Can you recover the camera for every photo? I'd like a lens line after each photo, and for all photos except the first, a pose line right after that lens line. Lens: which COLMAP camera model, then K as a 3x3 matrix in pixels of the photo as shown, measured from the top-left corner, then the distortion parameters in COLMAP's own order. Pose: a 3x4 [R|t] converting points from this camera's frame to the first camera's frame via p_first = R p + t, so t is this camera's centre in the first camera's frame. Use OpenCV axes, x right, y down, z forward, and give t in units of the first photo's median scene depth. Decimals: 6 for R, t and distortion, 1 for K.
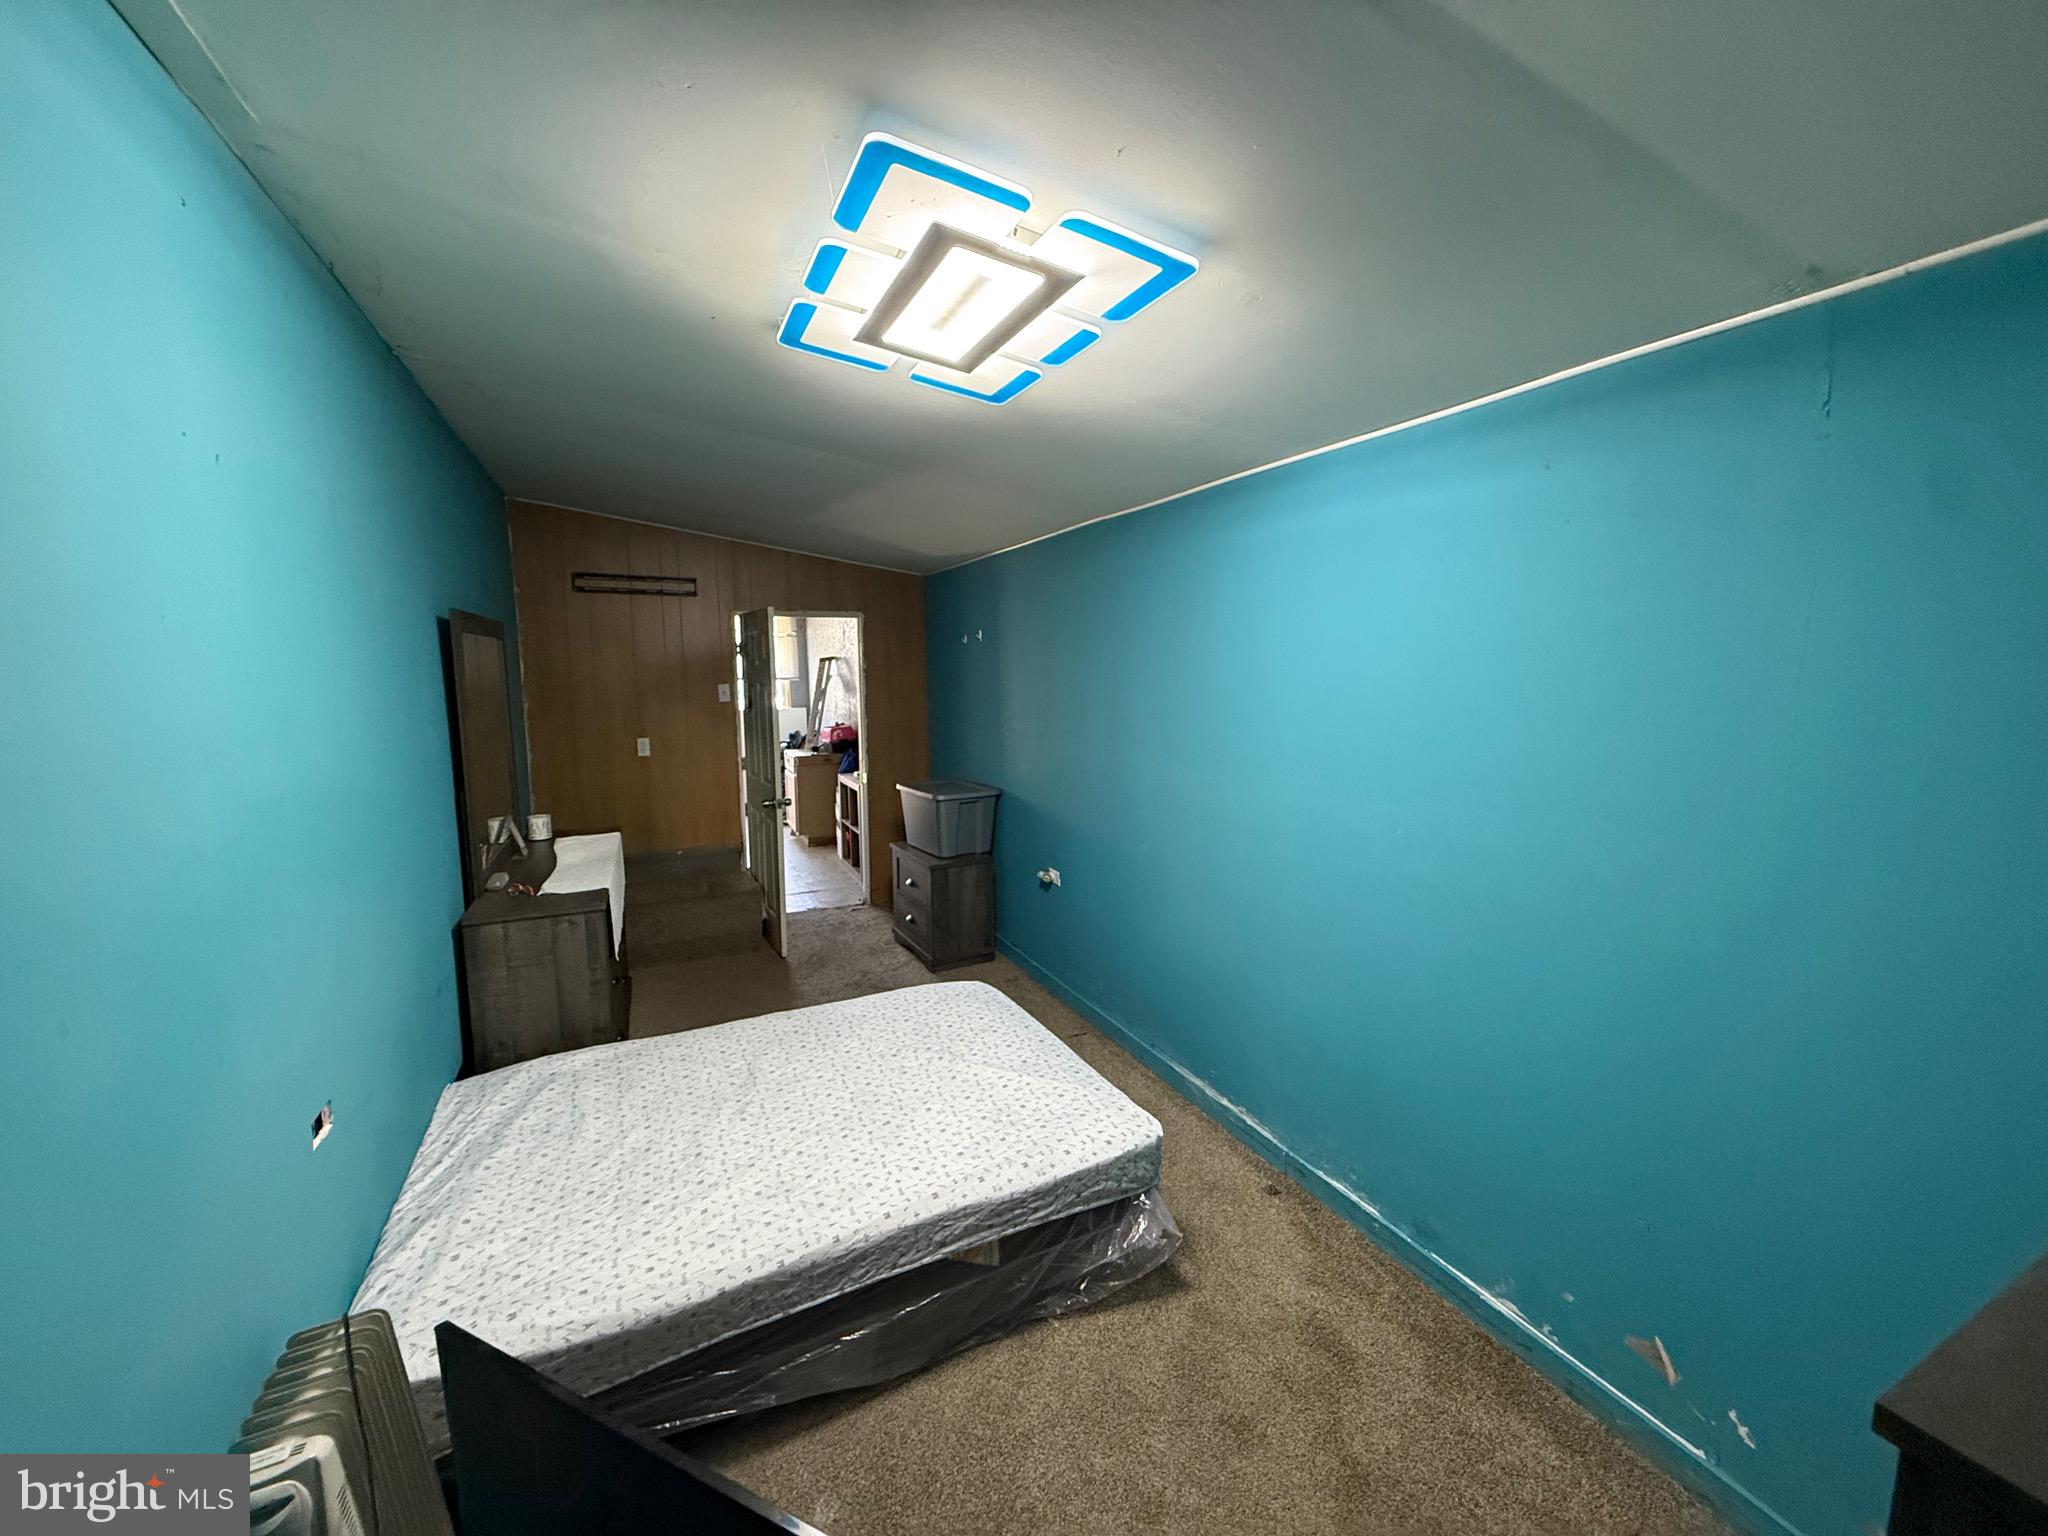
lens RADIAL K [[811.3, 0, 1024.0], [0, 811.3, 768.0], [0, 0, 1]] dist [-0.000984, -0.000437]
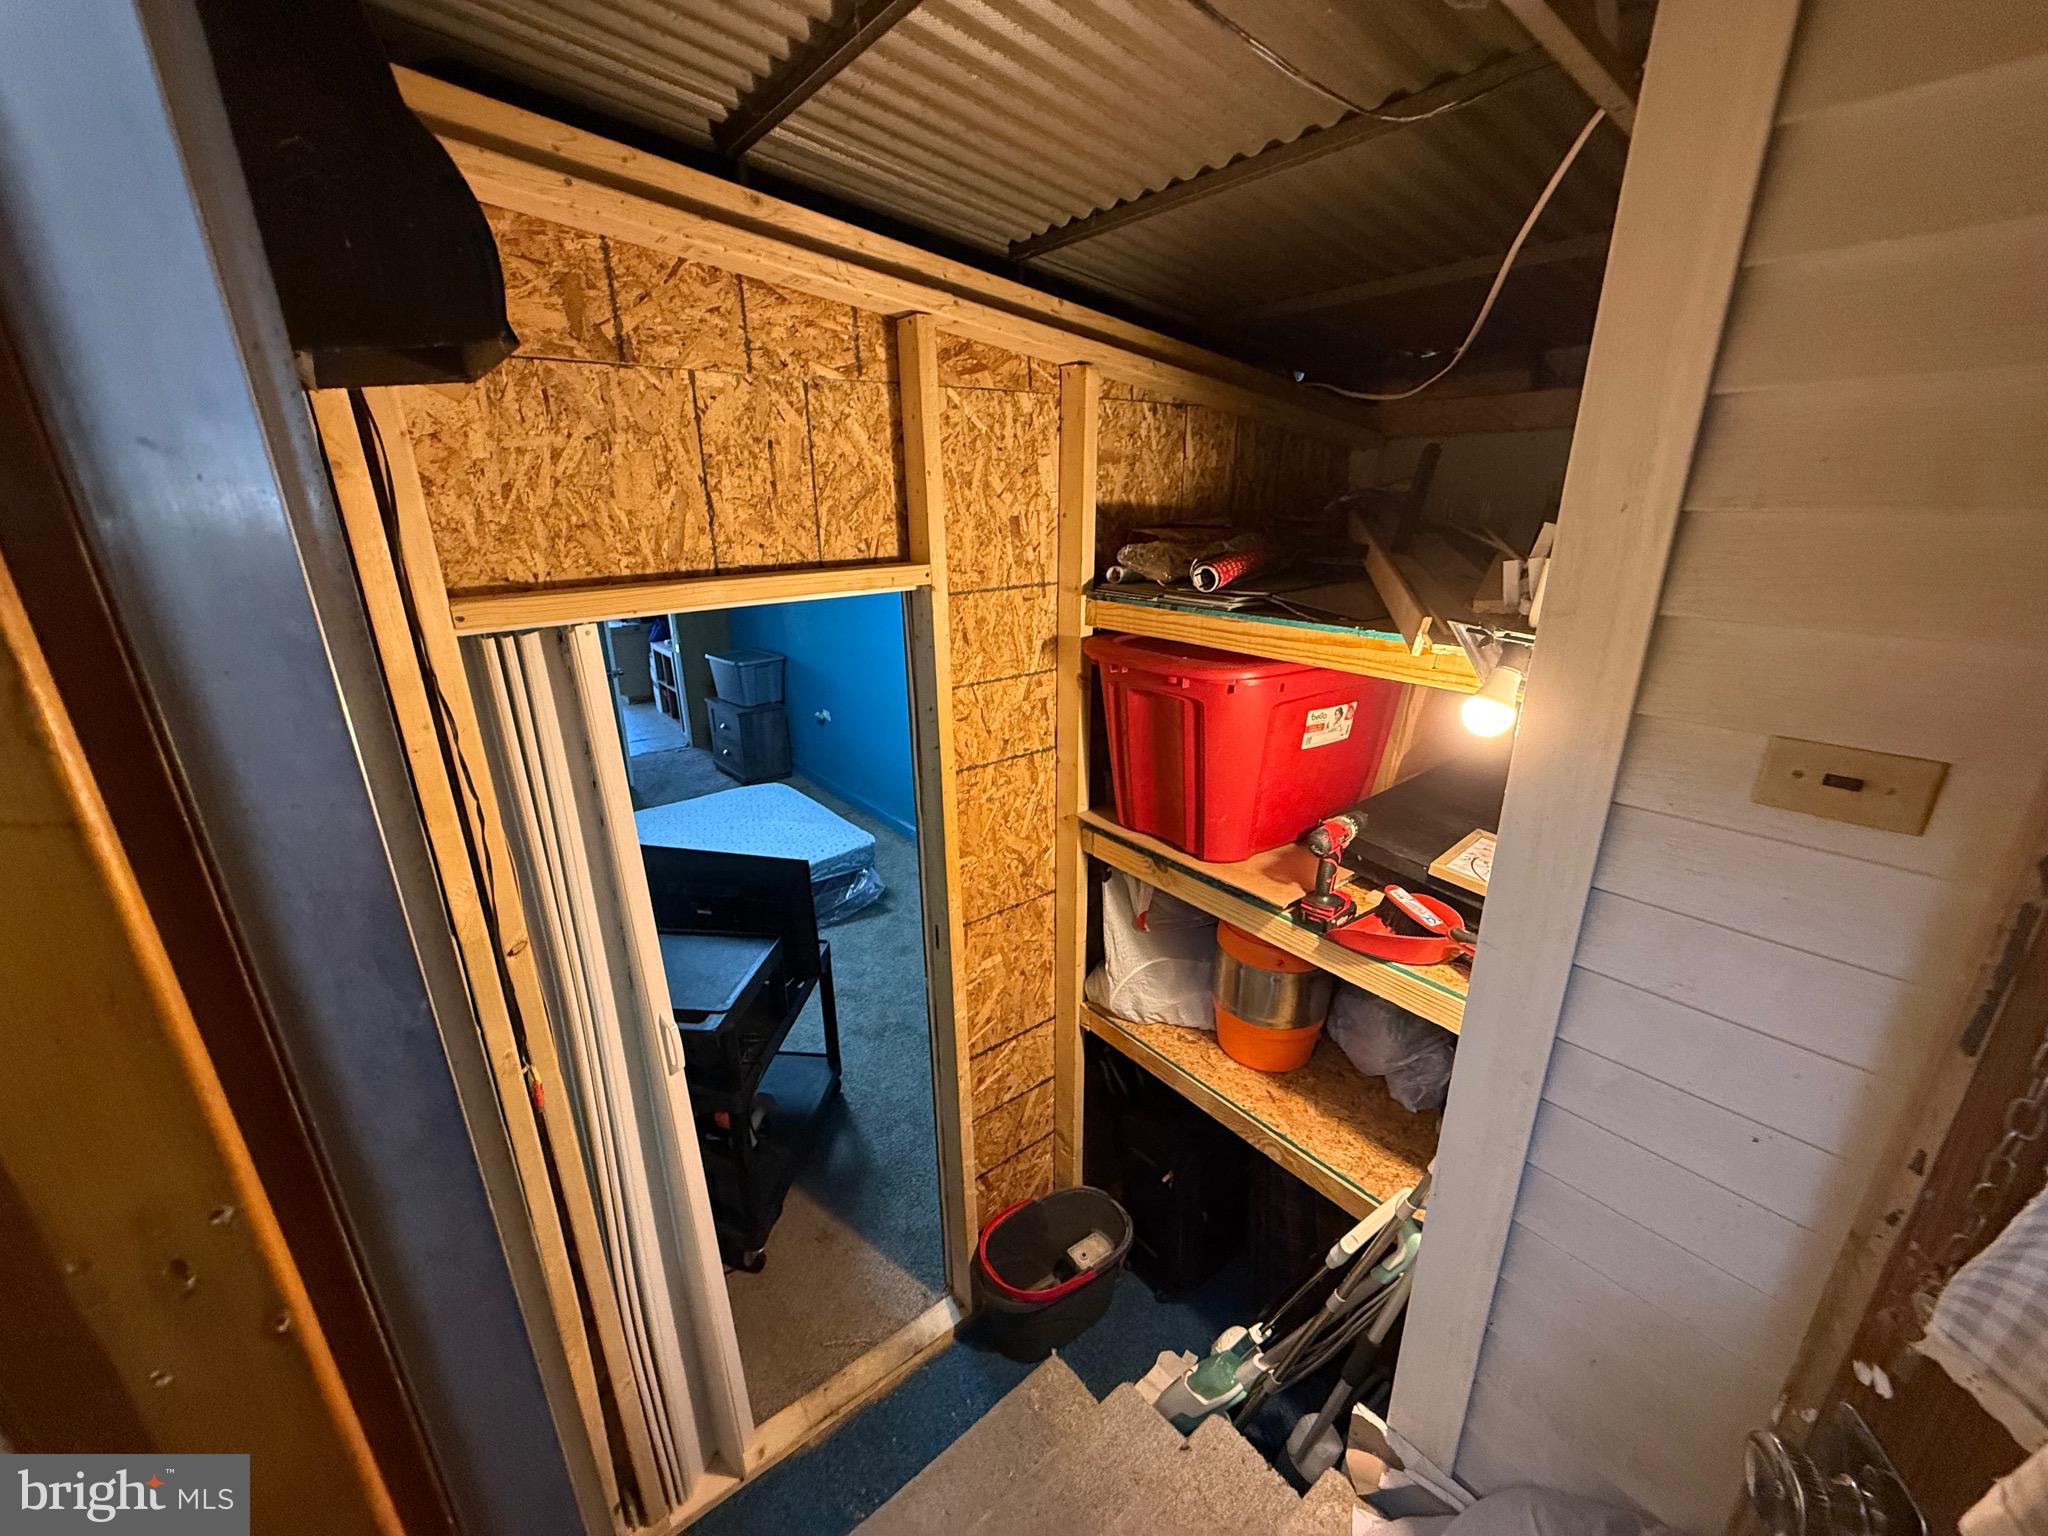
lens RADIAL K [[811.3, 0, 1024.0], [0, 811.3, 768.0], [0, 0, 1]] dist [-0.000984, -0.000437]
pose [[0.974443, -0.072127, 0.212741, 0.054576], [0.029606, 0.980025, 0.196659, -0.042296], [-0.222676, -0.185335, 0.957114, -0.417461]]
